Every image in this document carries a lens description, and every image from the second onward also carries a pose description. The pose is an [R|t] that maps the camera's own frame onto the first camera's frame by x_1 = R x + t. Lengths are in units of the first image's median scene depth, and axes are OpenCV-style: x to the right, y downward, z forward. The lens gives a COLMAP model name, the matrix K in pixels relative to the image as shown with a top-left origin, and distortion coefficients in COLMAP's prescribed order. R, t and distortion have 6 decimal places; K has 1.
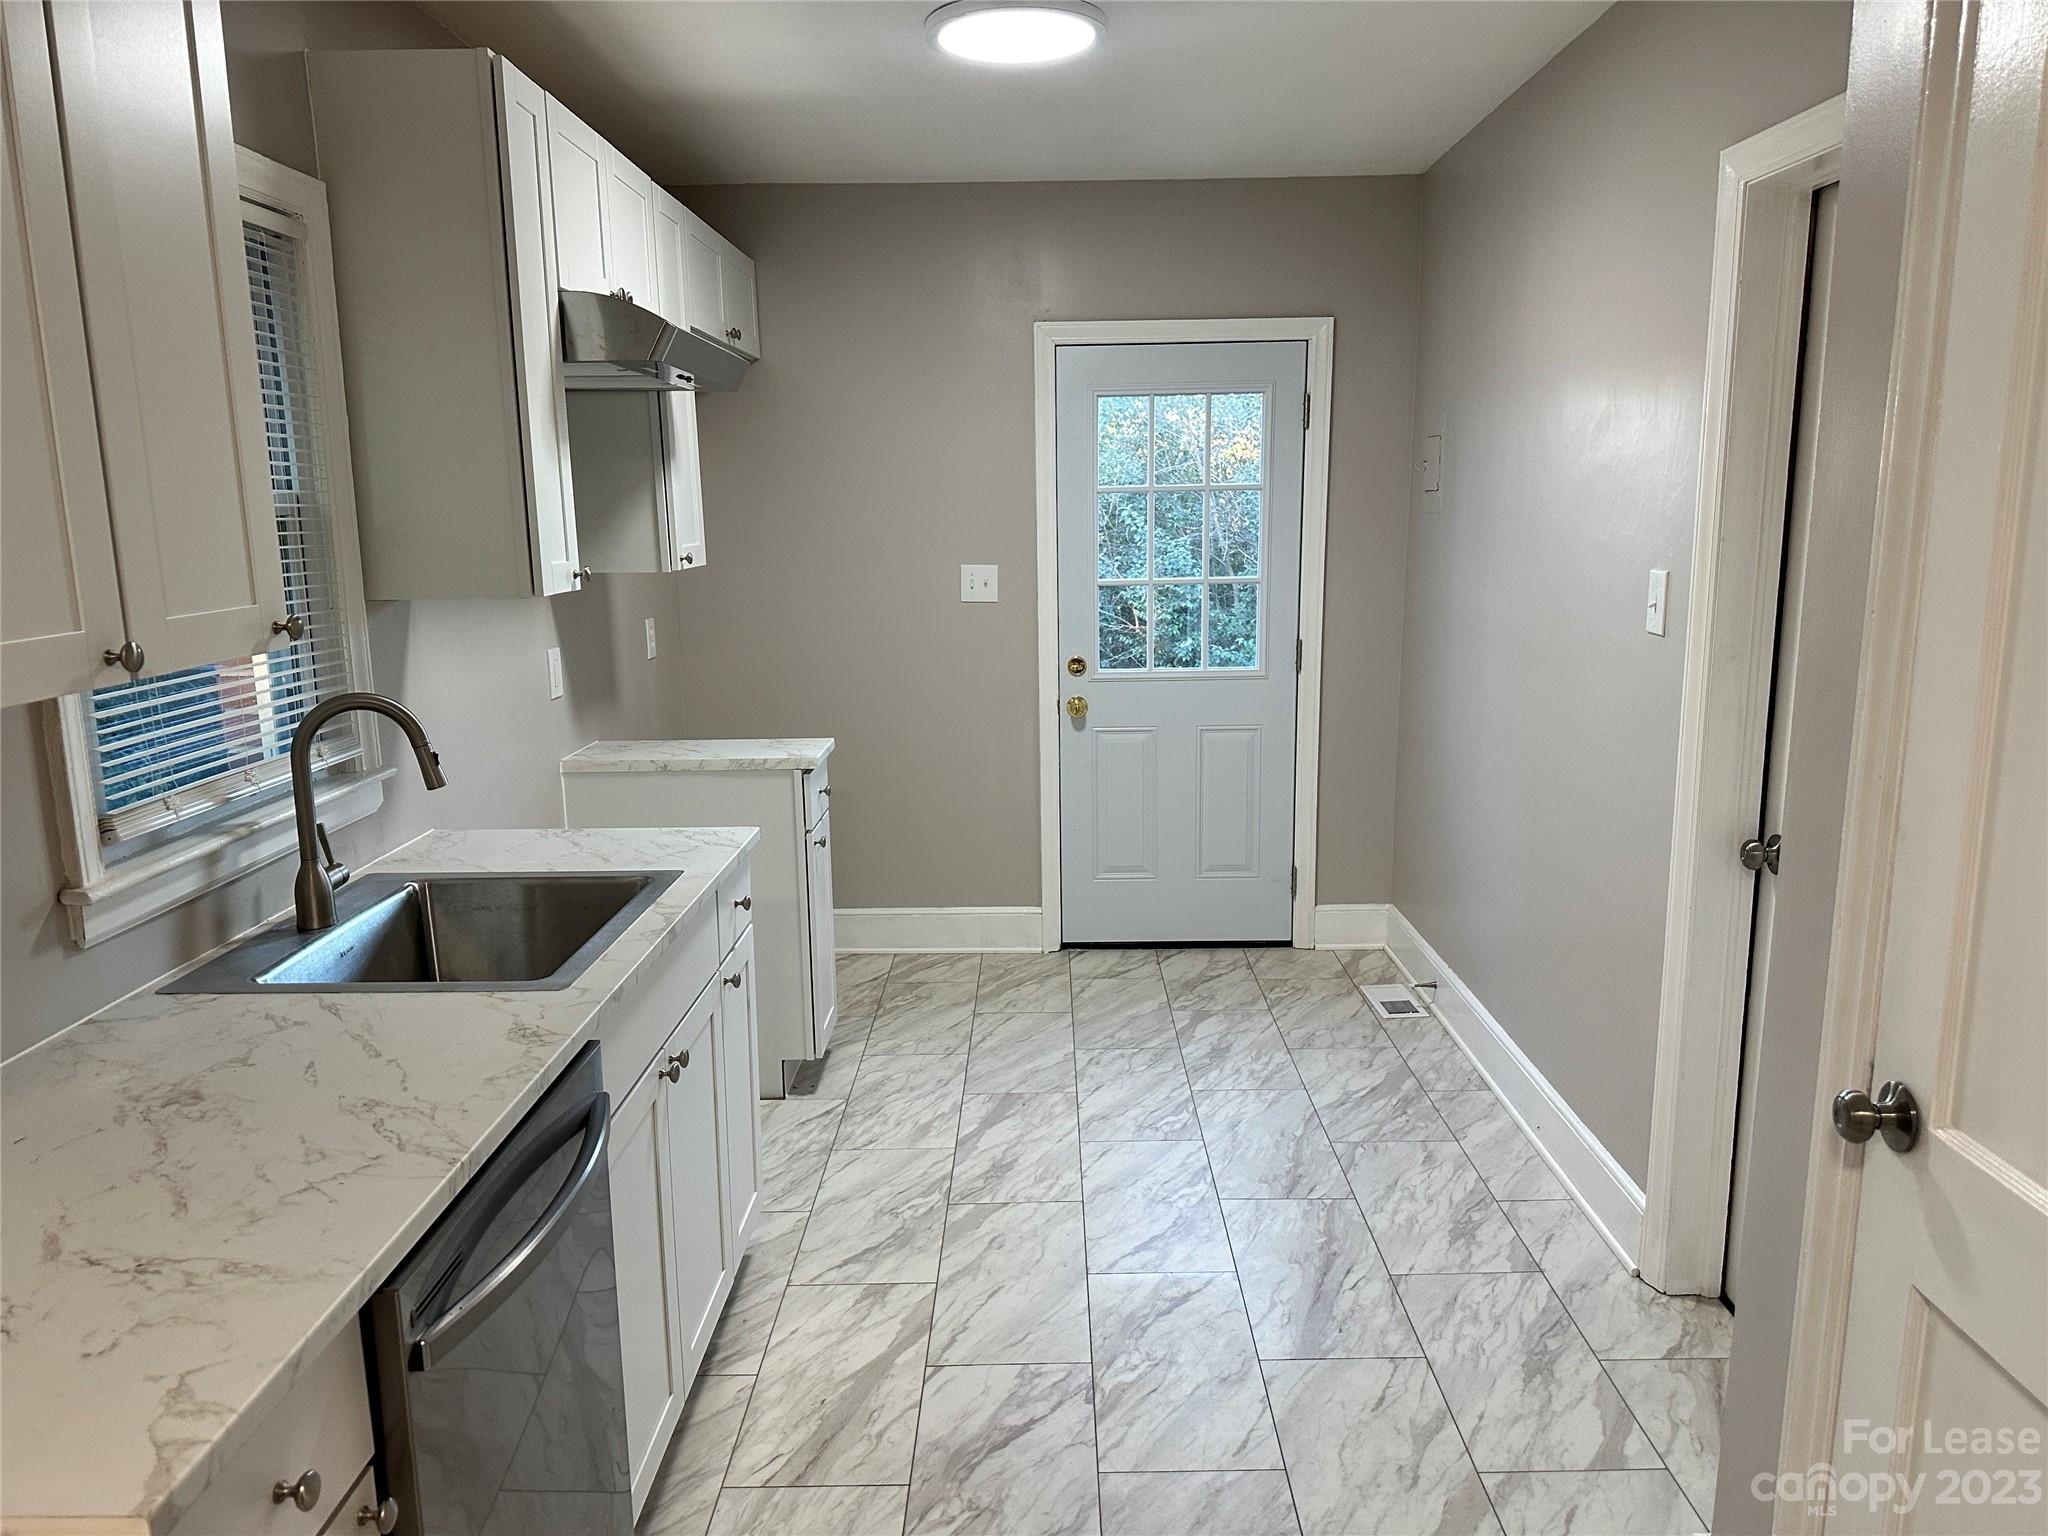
lens RADIAL K [[1425.5, 0, 1030.0], [0, 1425.5, 774.3], [0, 0, 1]] dist [0.103001, -0.152756]
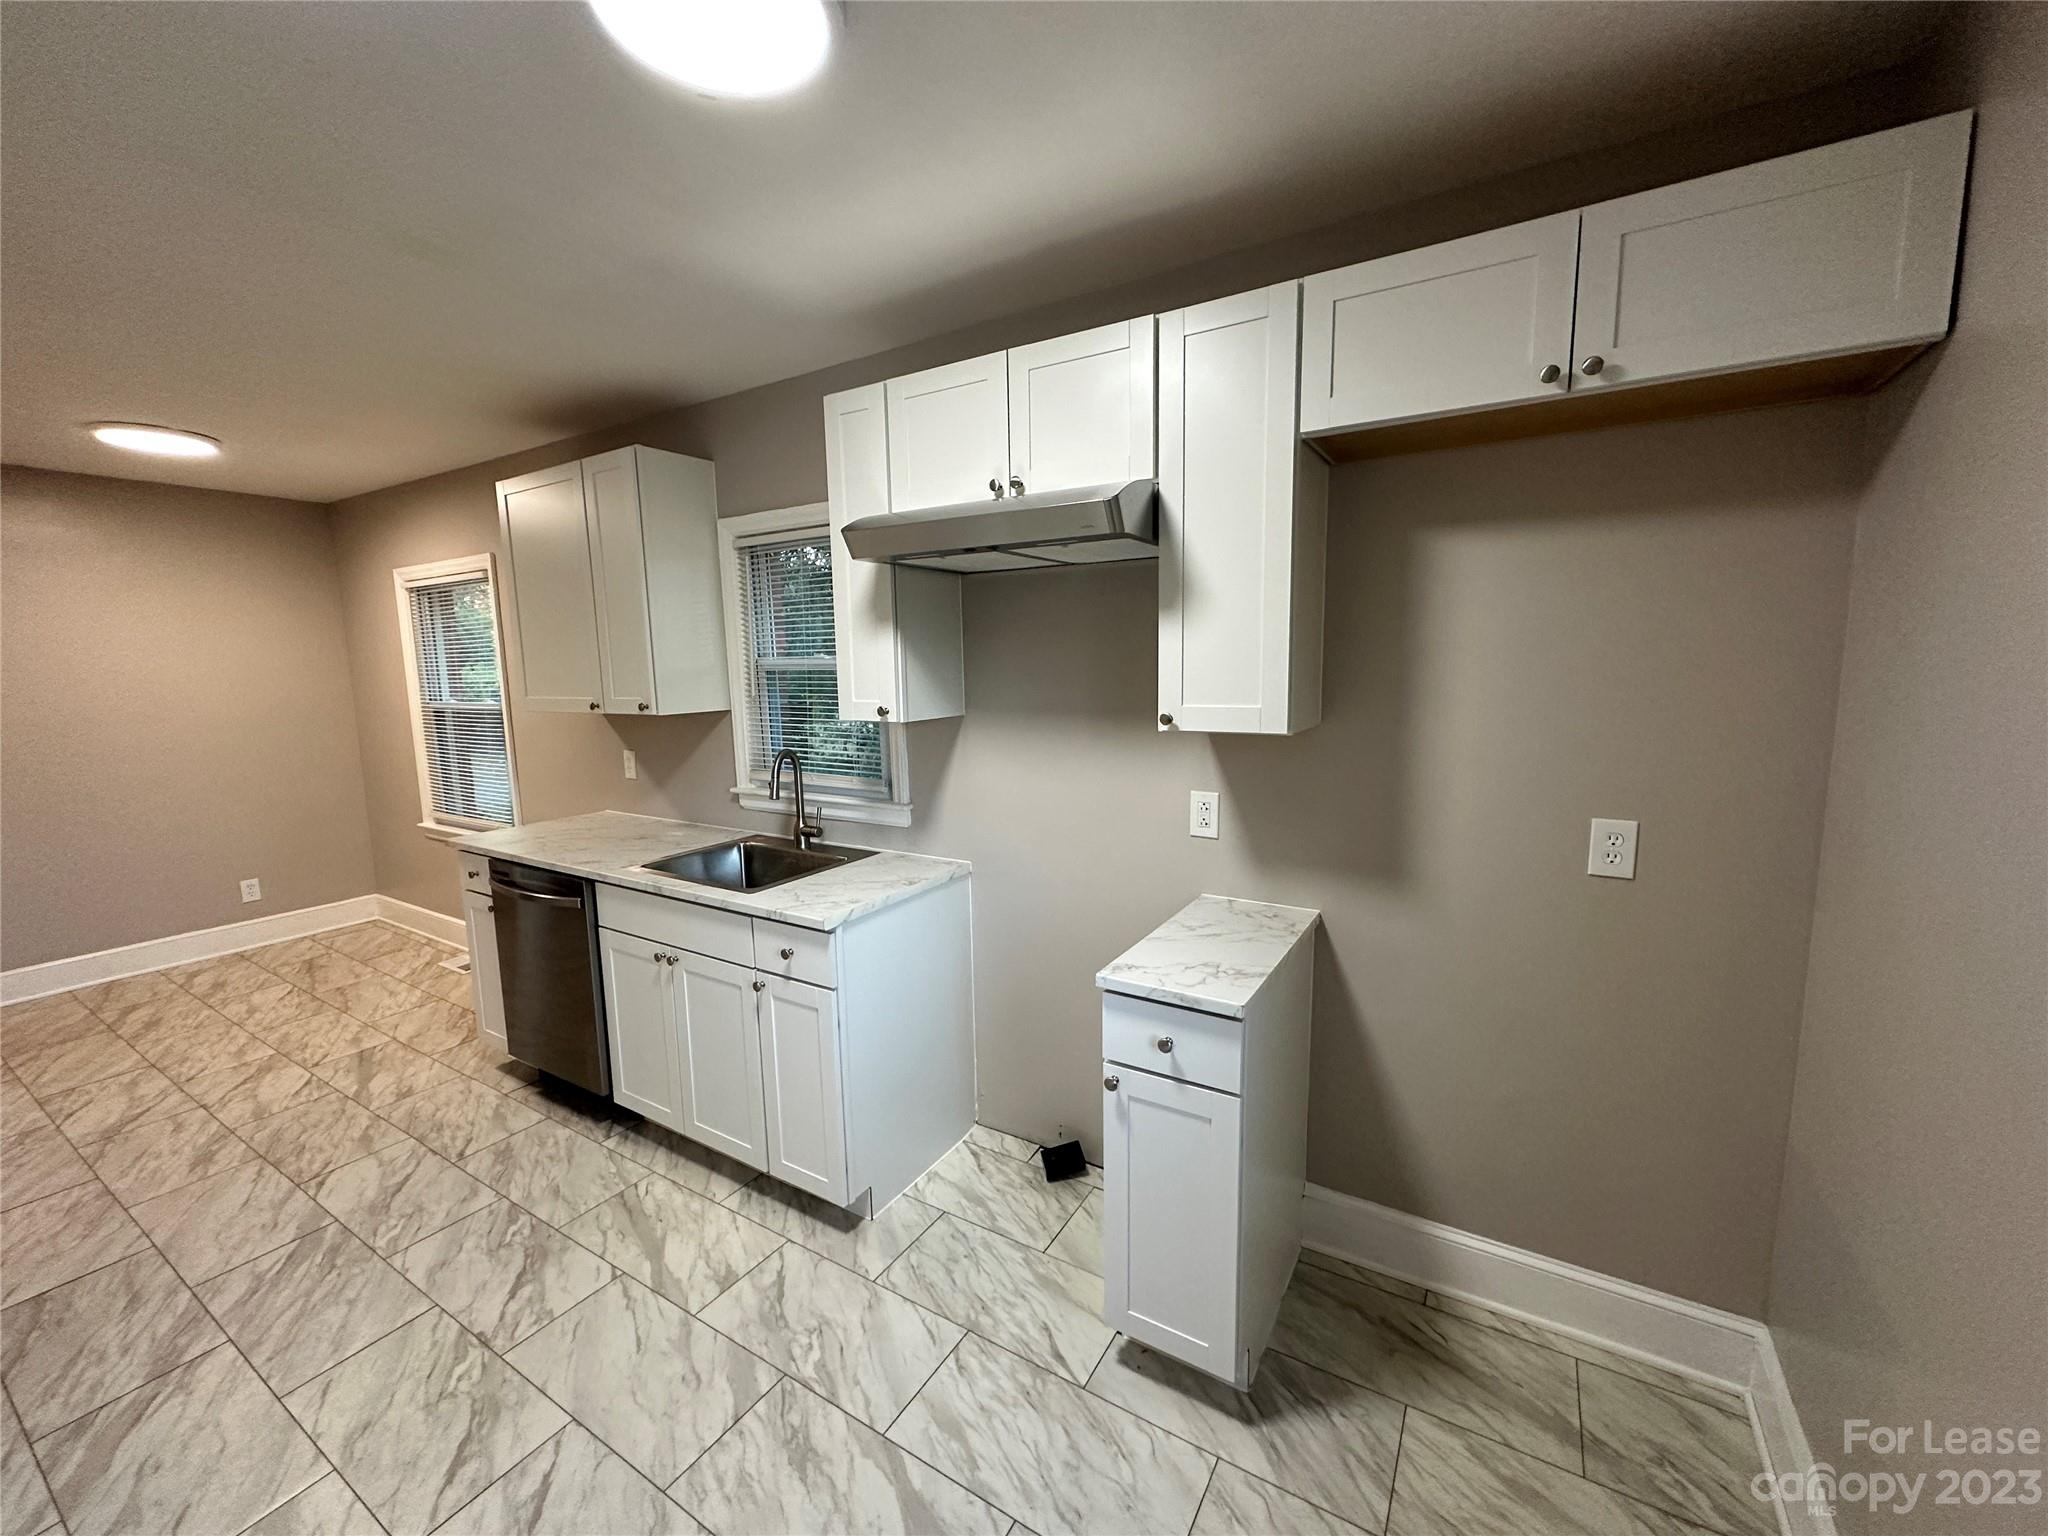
lens RADIAL K [[816.1, 0, 1024.0], [0, 816.1, 768.0], [0, 0, 1]] dist [0.001081, 0.000198]
pose [[-0.515418, 0.139186, -0.845560, 0.322966], [-0.135743, 0.961002, 0.240932, -0.303093], [0.846119, 0.238960, -0.476424, 1.533375]]
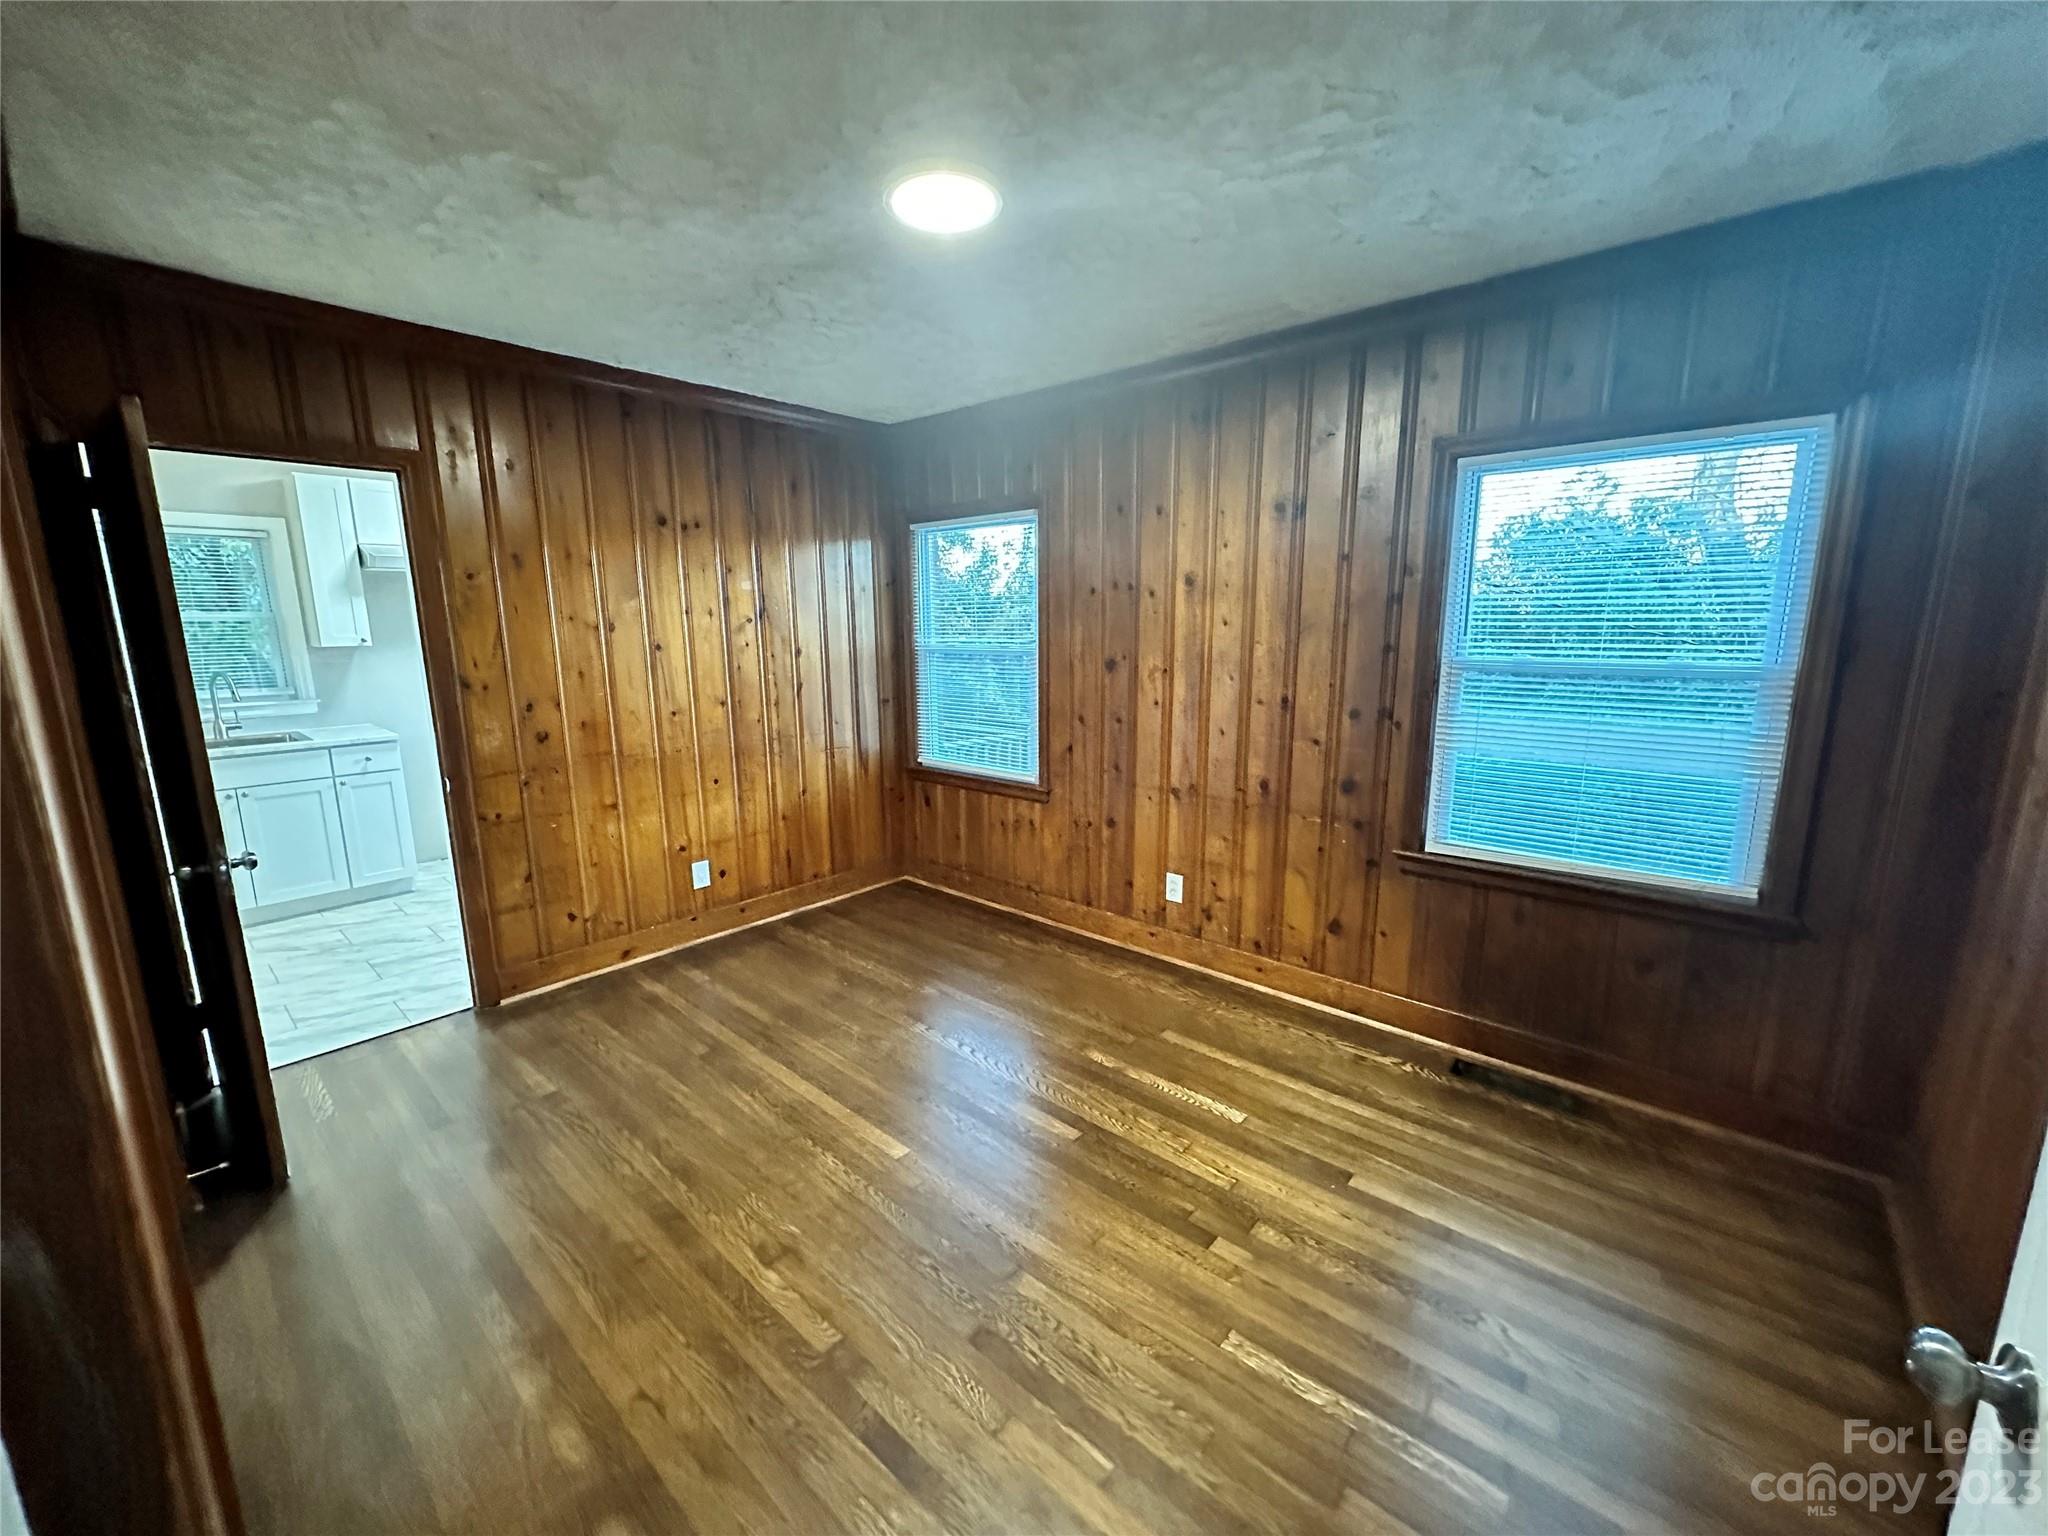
lens RADIAL K [[824.8, 0, 1017.1], [0, 824.8, 766.6], [0, 0, 1]] dist [-0.000676, -0.000027]
pose [[0.752597, 0.128079, -0.645905, 1.809698], [-0.124357, 0.990896, 0.051589, -0.136086], [0.646632, 0.041497, 0.761672, 0.597184]]
